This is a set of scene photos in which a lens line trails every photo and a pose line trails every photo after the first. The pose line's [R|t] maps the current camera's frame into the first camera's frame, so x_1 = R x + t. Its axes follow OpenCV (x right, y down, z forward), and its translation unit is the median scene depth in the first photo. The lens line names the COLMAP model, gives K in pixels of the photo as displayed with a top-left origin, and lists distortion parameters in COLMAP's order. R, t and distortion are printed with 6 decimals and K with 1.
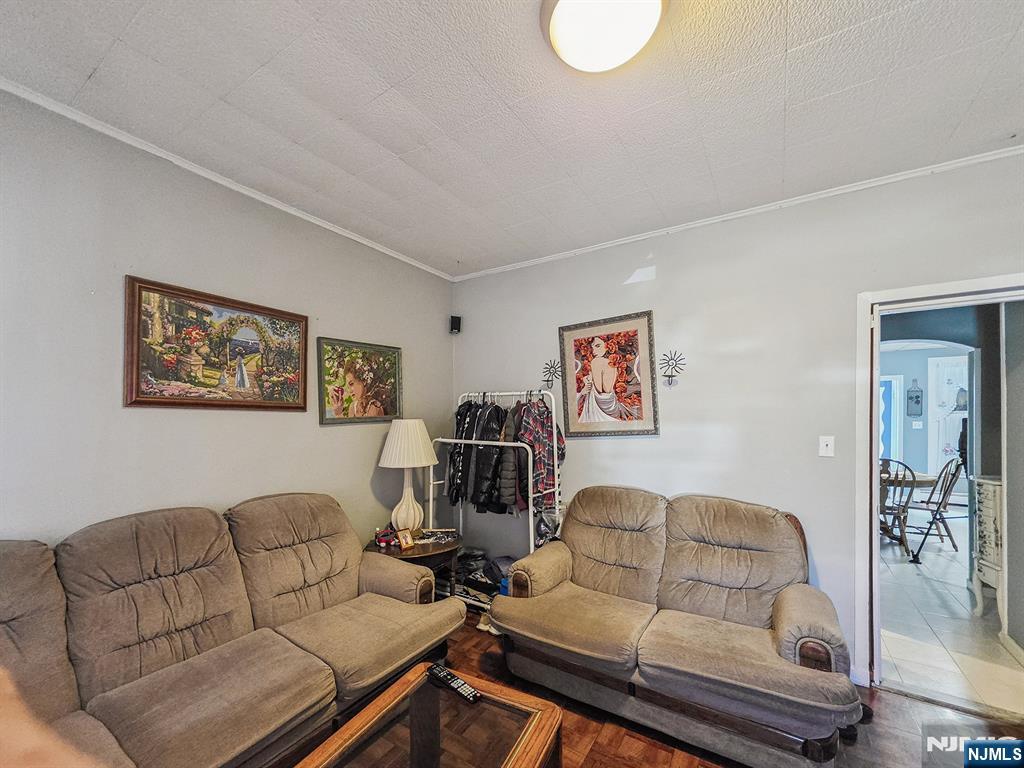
lens RADIAL K [[416.3, 0, 508.7], [0, 416.3, 418.7], [0, 0, 1]] dist [-0.001790, -0.000136]
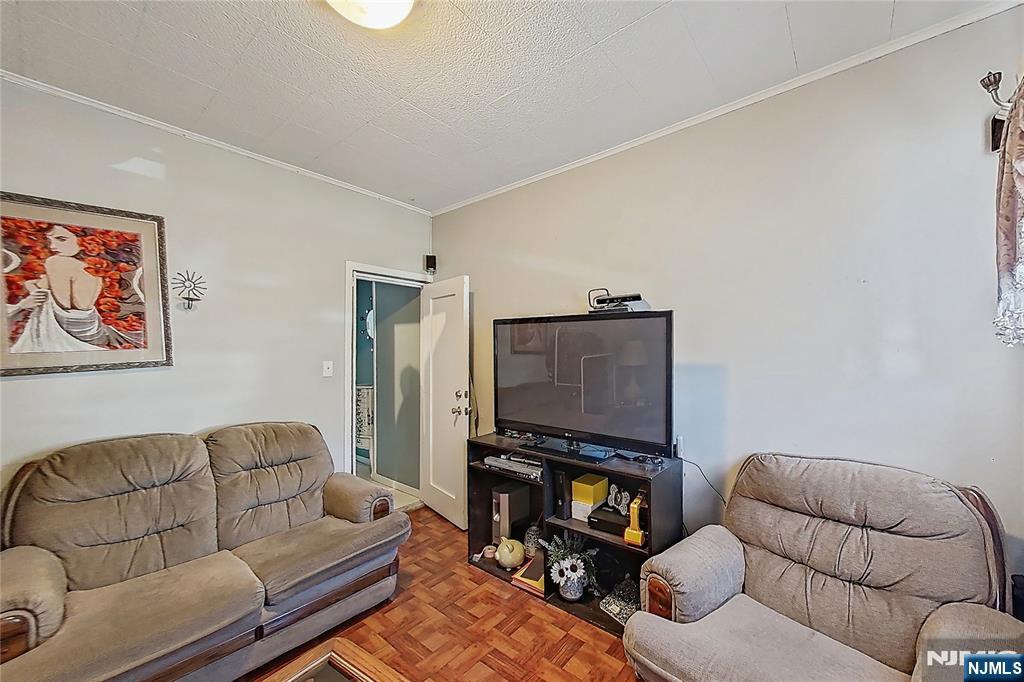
lens RADIAL K [[397.8, 0, 500.1], [0, 397.8, 350.1], [0, 0, 1]] dist [-0.001023, 0.000136]
pose [[0.155490, 0.003666, 0.987831, -0.338794], [0.001355, 0.999991, -0.003925, 0.009947], [-0.987837, 0.001948, 0.155484, 0.213561]]
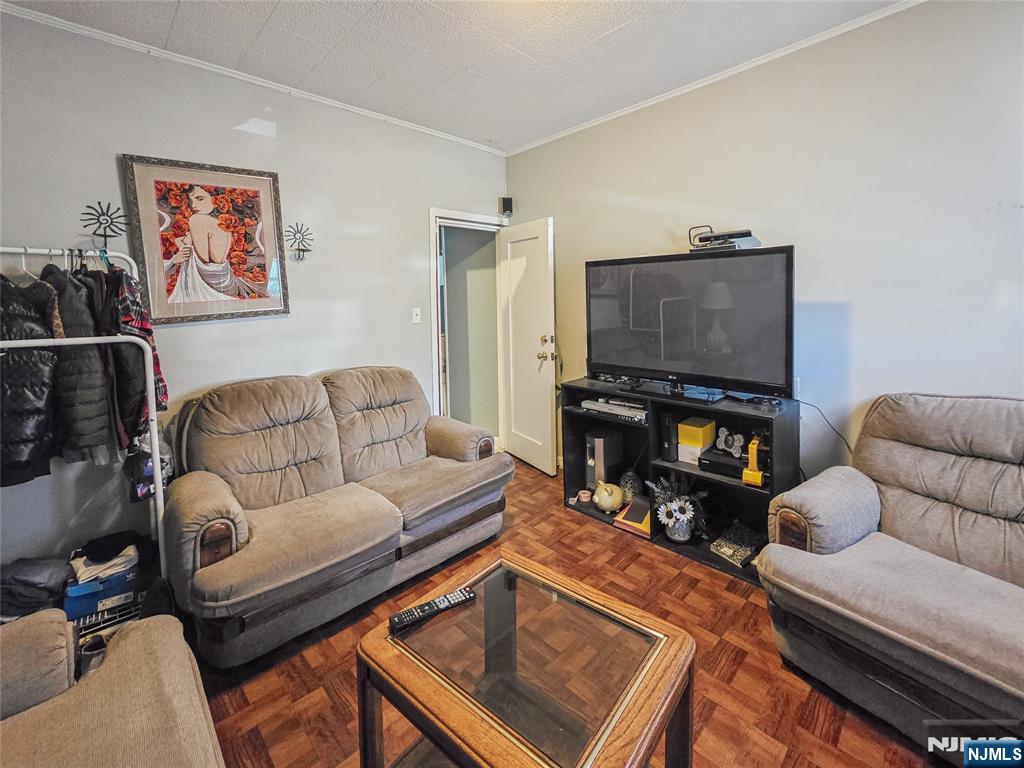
lens RADIAL K [[433.4, 0, 499.5], [0, 433.4, 312.7], [0, 0, 1]] dist [0.000877, 0.000097]
pose [[0.252594, -0.034316, 0.966964, -0.438311], [0.021734, 0.999320, 0.029787, 0.017803], [-0.967328, 0.013492, 0.253168, 0.319127]]
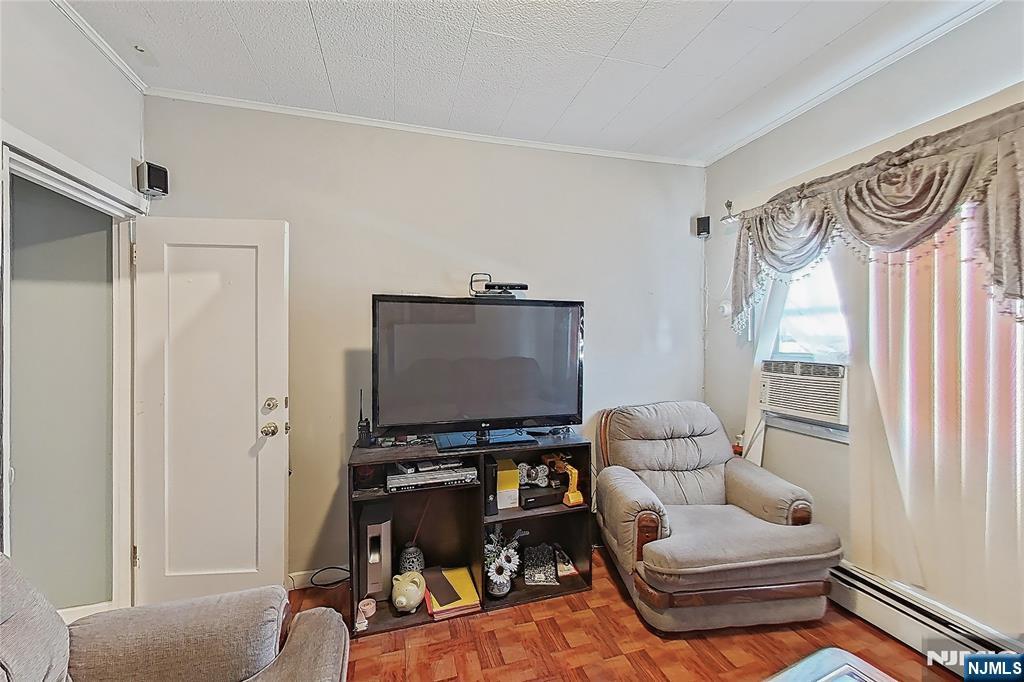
lens RADIAL K [[395.0, 0, 512.0], [0, 395.0, 341.0], [0, 0, 1]] dist [-0.001638, -0.000070]
pose [[-0.750234, 0.001135, 0.661171, -0.046654], [0.006481, 0.999963, 0.005638, 0.014558], [-0.661140, 0.008515, -0.750214, 0.752829]]
